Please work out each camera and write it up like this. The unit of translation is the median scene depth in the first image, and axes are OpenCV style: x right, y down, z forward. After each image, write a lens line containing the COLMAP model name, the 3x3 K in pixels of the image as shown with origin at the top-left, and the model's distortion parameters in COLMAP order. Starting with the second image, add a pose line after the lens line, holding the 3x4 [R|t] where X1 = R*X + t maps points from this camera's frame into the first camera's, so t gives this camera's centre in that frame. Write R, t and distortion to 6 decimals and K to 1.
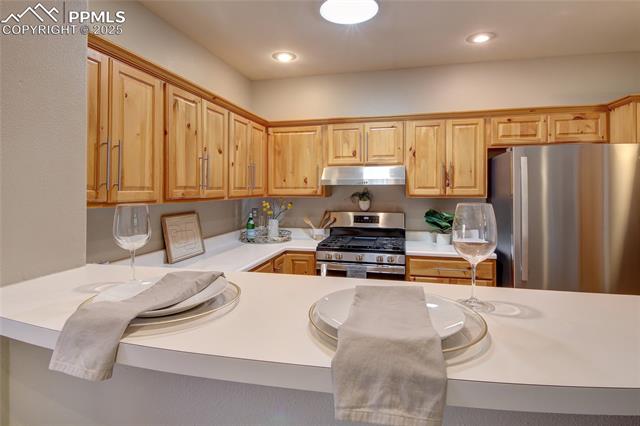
lens RADIAL K [[372.8, 0, 324.1], [0, 372.8, 201.8], [0, 0, 1]] dist [0.002518, -0.000261]
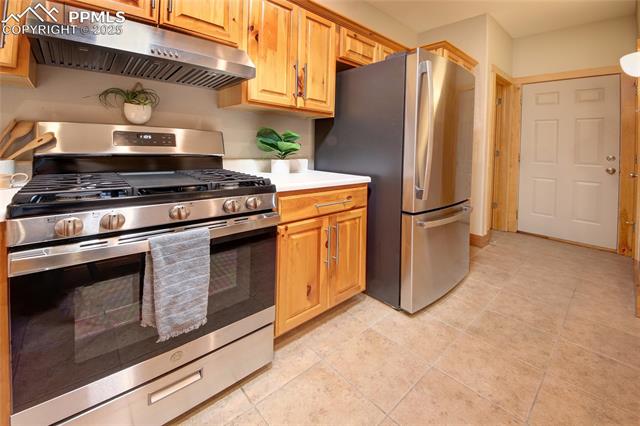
lens RADIAL K [[258.5, 0, 371.2], [0, 258.5, 156.6], [0, 0, 1]] dist [-0.017052, -0.000181]
pose [[0.504939, -0.008392, 0.863114, -0.045735], [-0.009125, 0.999845, 0.015060, 0.071695], [-0.863107, -0.015480, 0.504784, 0.597902]]
